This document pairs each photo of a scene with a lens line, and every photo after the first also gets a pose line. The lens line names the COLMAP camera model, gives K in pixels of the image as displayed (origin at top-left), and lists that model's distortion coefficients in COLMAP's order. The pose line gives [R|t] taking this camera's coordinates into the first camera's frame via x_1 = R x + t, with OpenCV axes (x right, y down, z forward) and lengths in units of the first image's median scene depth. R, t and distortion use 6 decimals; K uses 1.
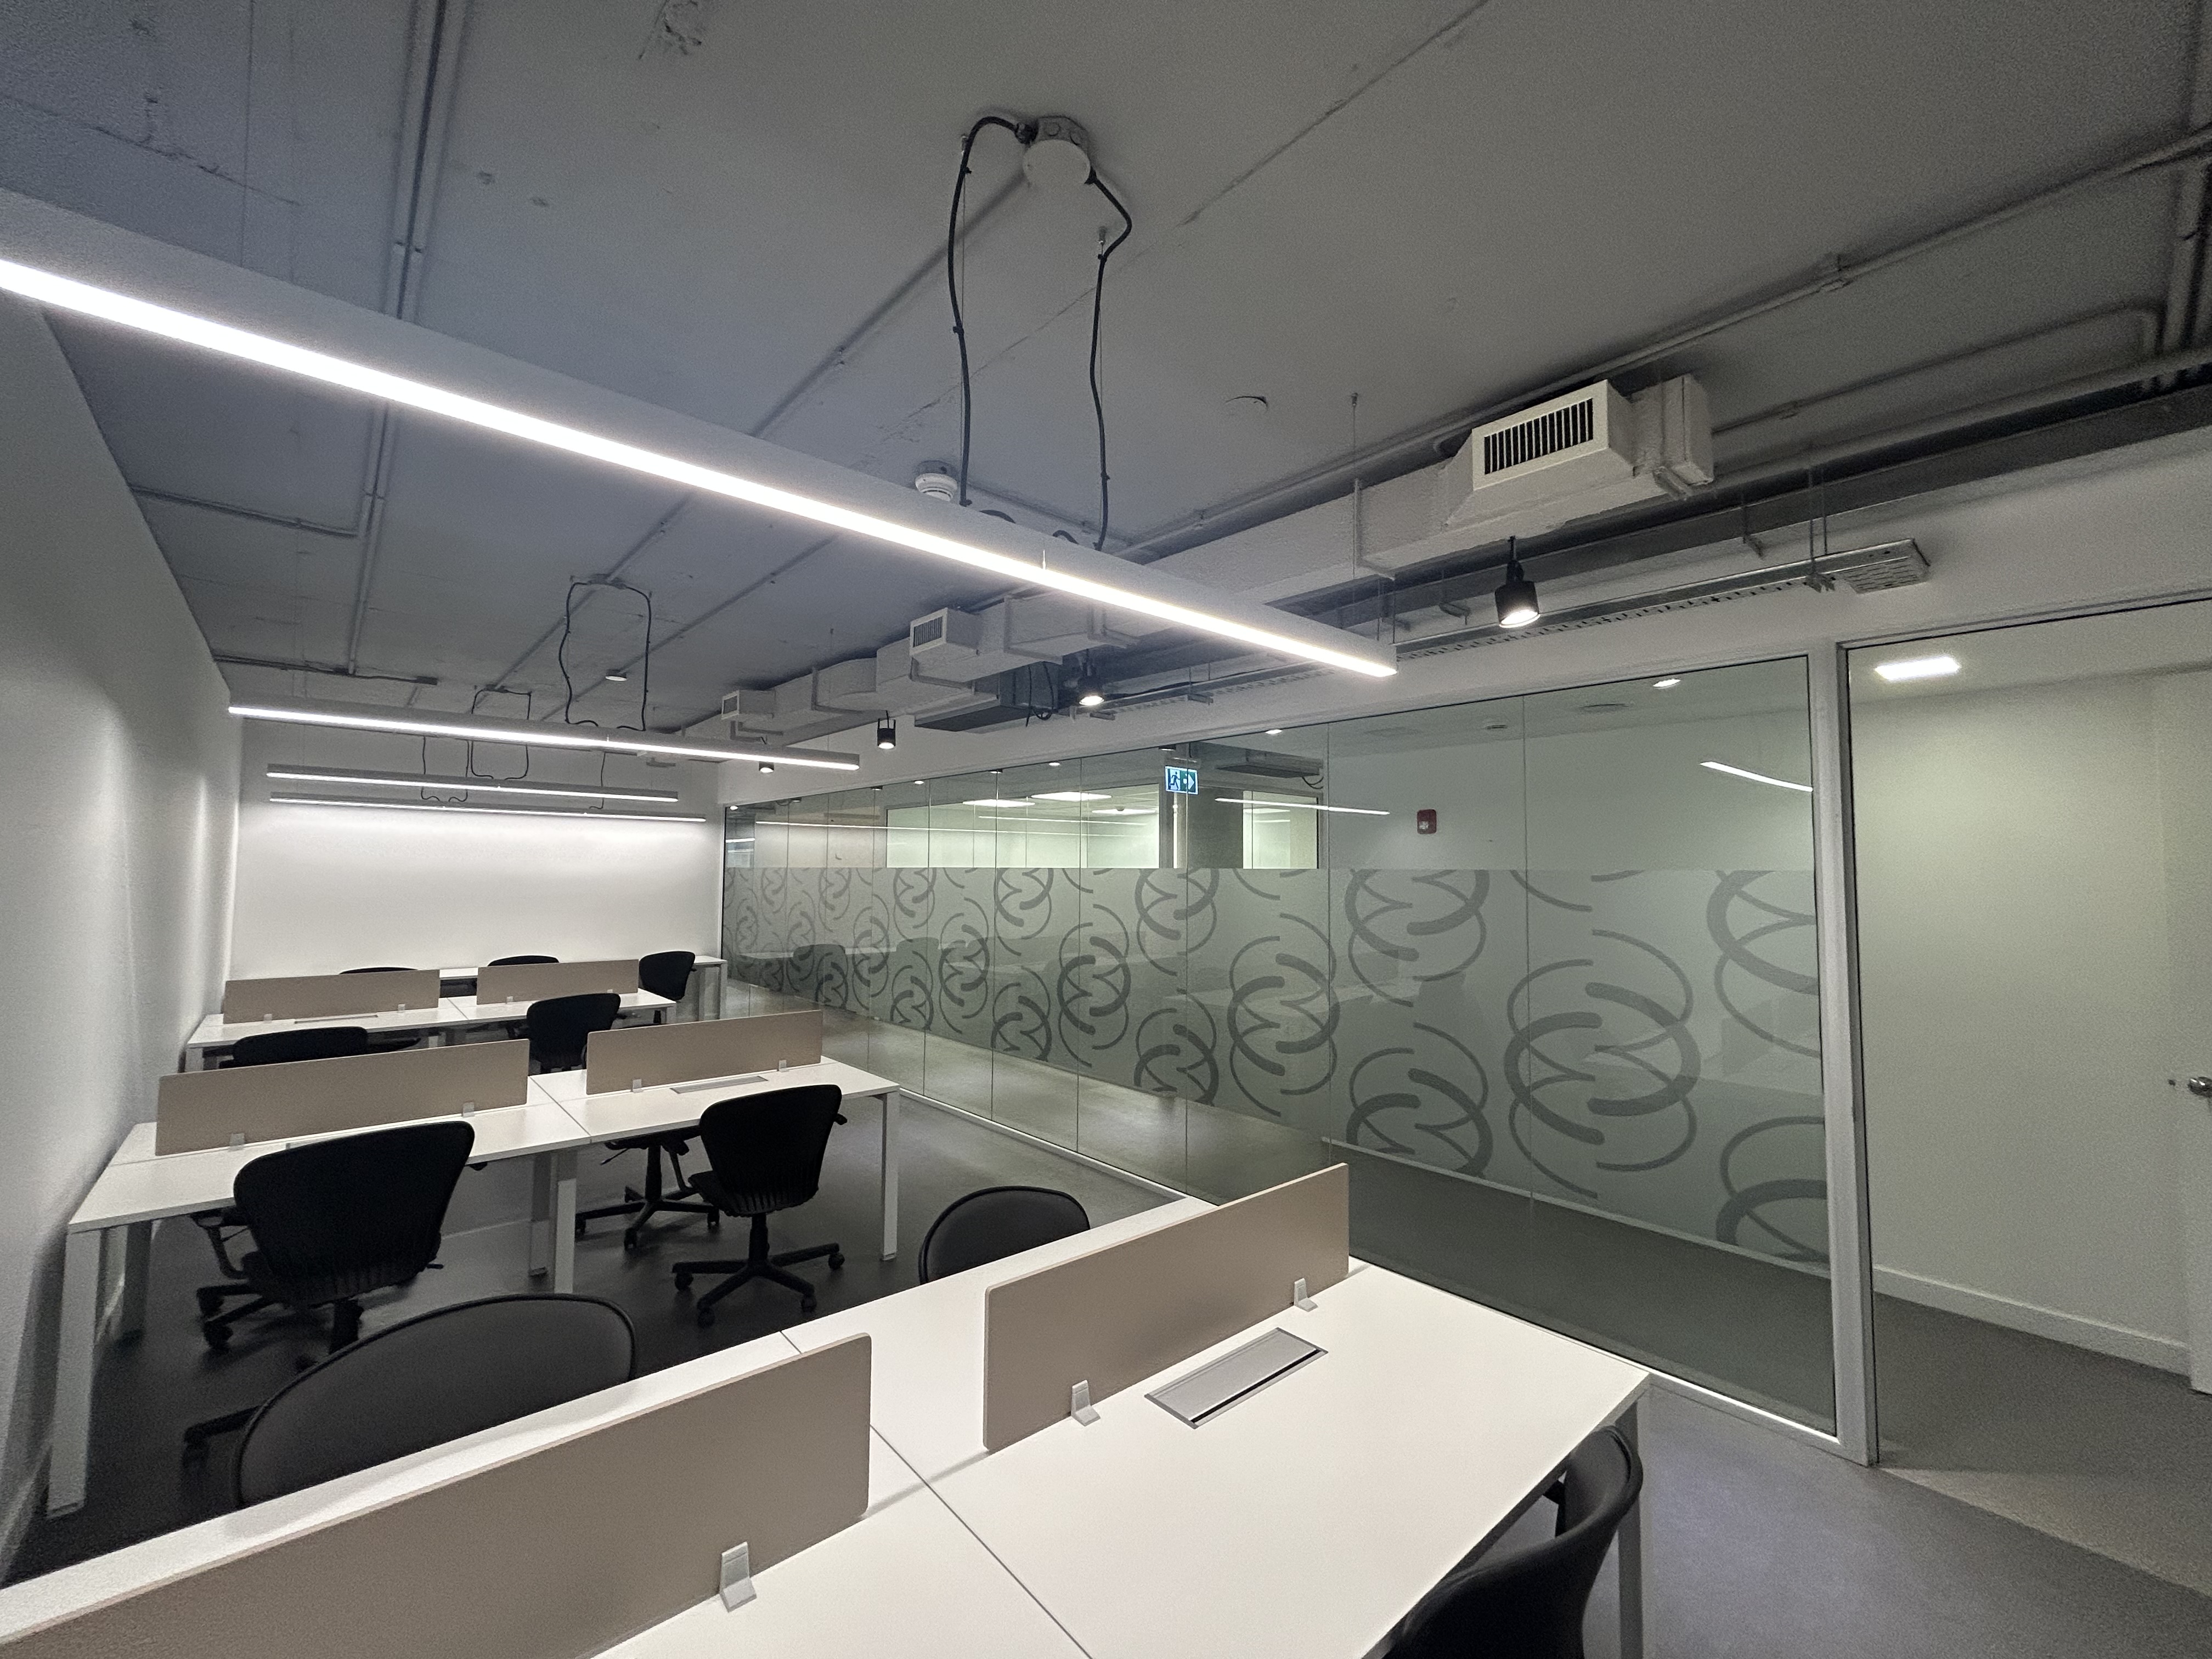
lens RADIAL K [[889.1, 0, 1112.1], [0, 889.1, 778.8], [0, 0, 1]] dist [0.030766, 0.000124]
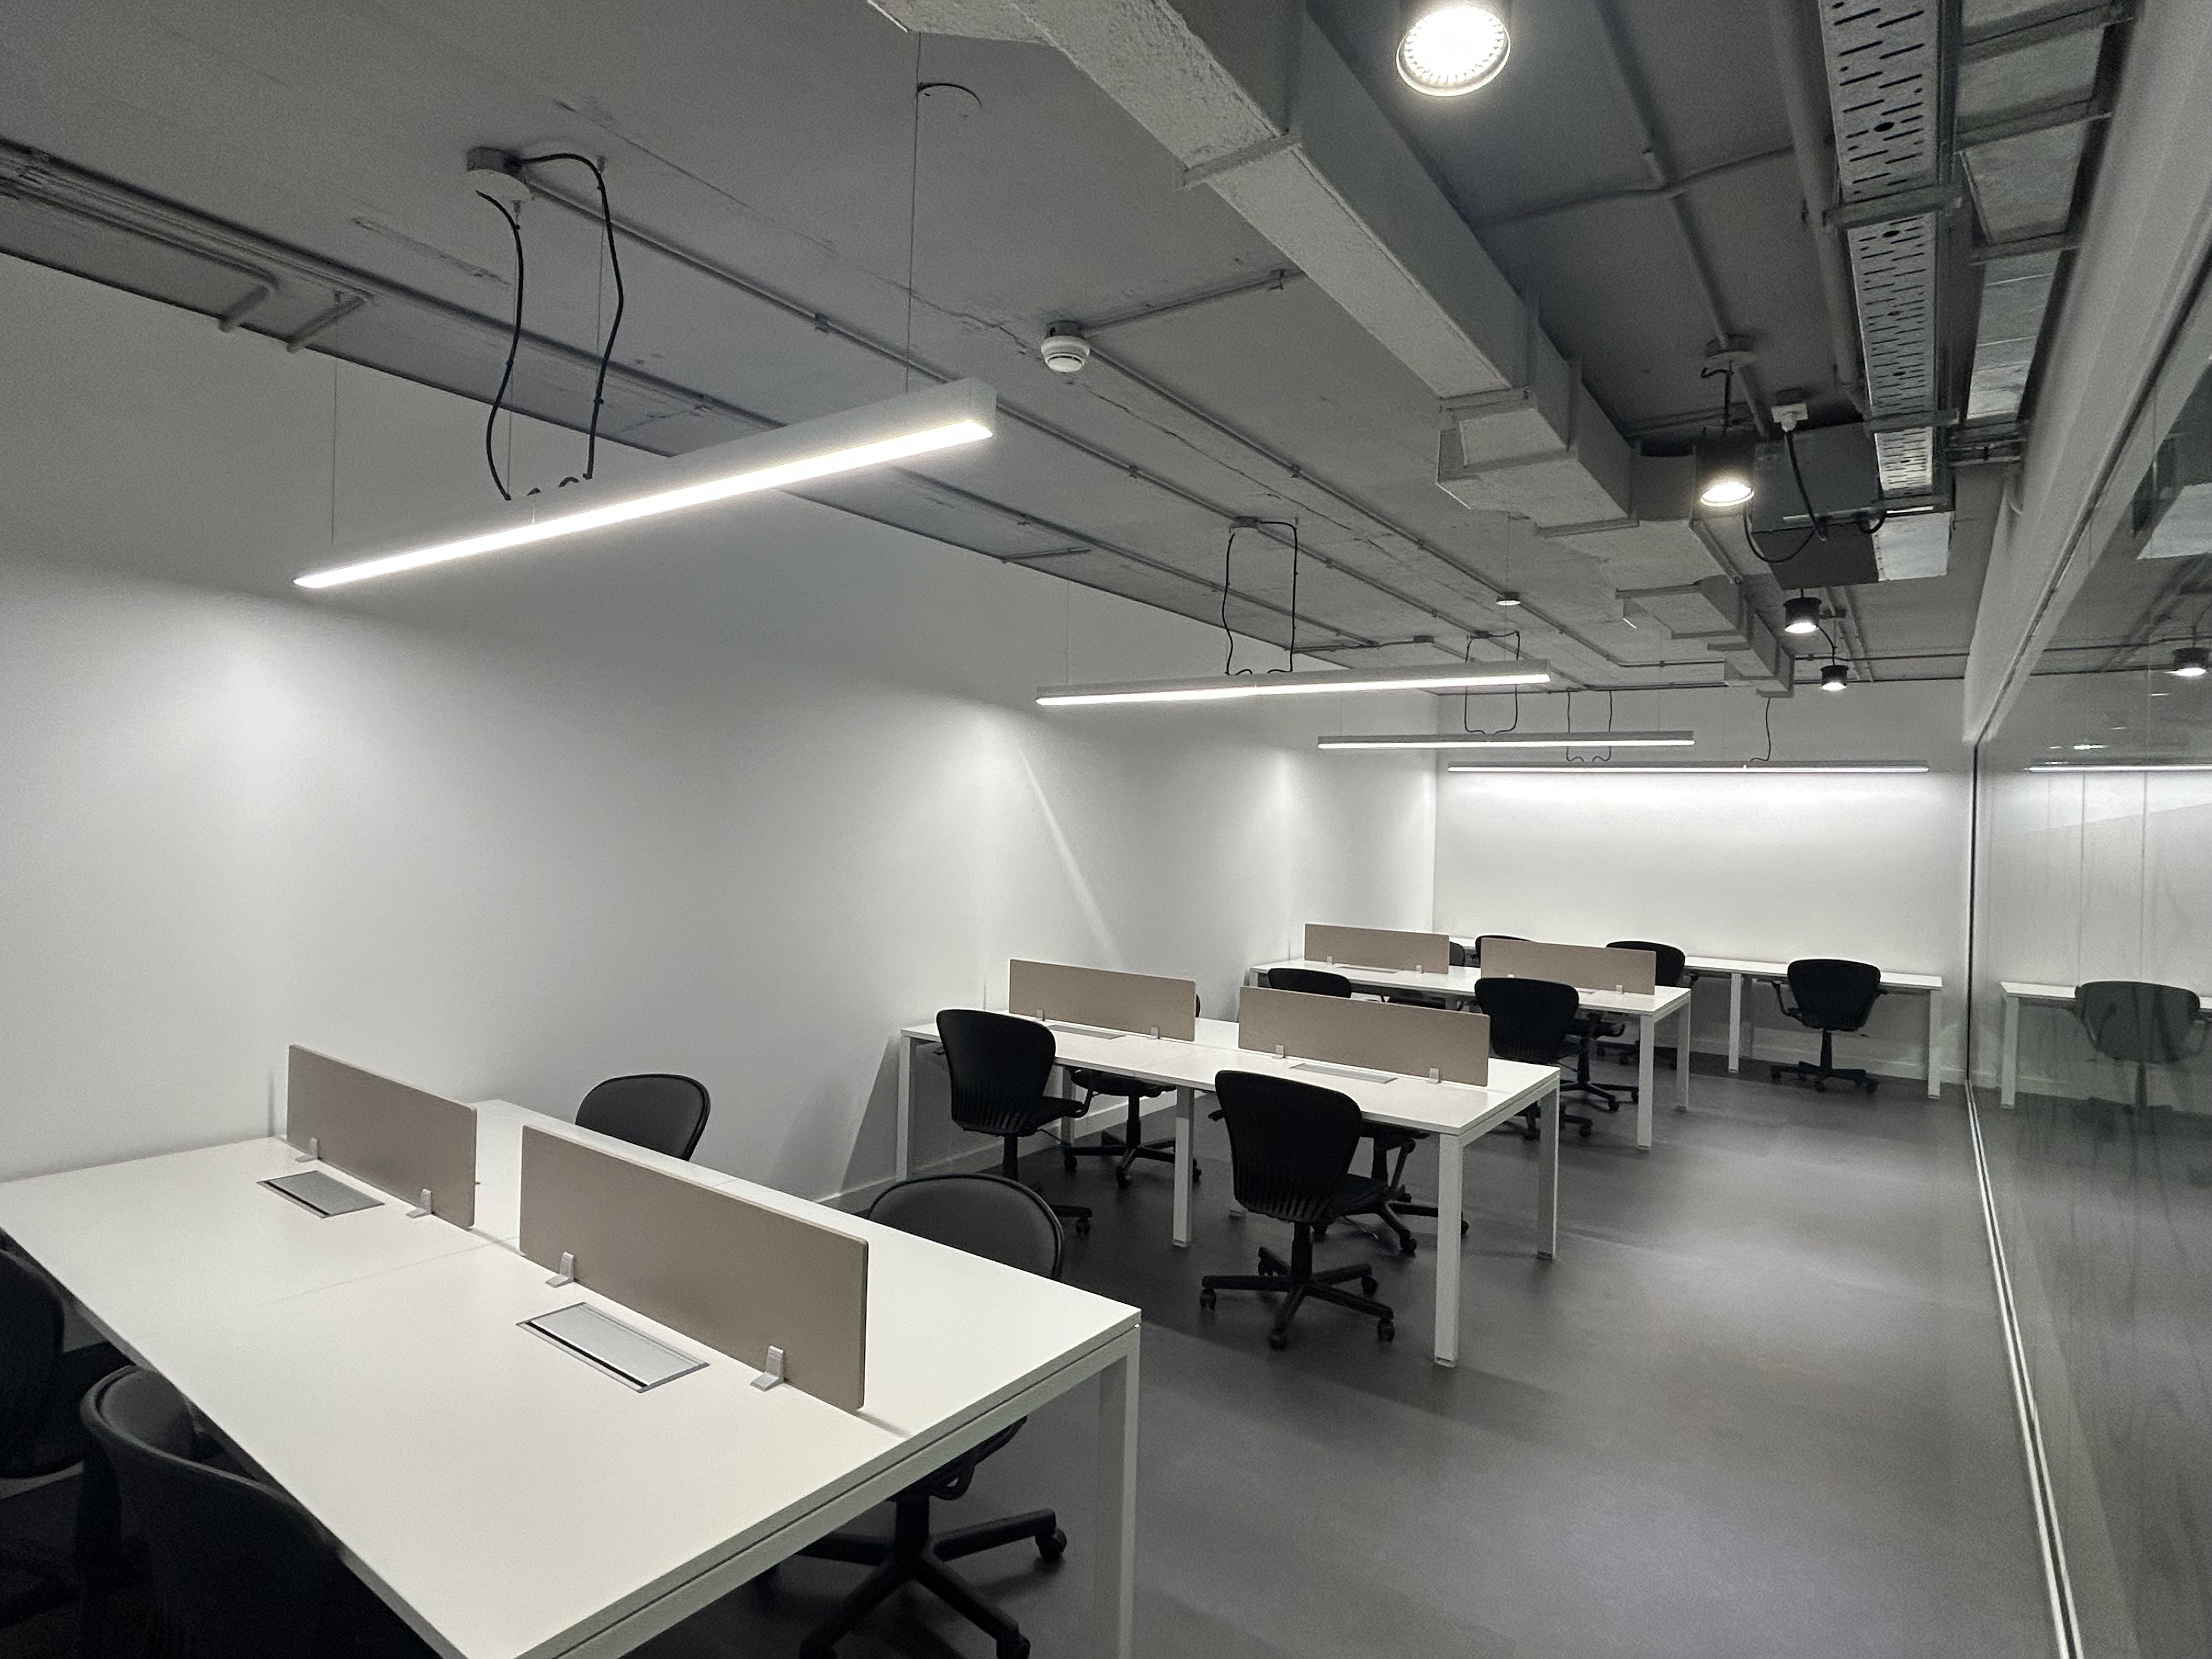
lens RADIAL K [[1191.9, 0, 1097.9], [0, 1191.9, 800.7], [0, 0, 1]] dist [0.003449, -0.000239]
pose [[0.214614, -0.019999, -0.976494, 0.424507], [0.073552, 0.997282, -0.004260, 0.045121], [0.973926, -0.070909, 0.215502, 0.371350]]
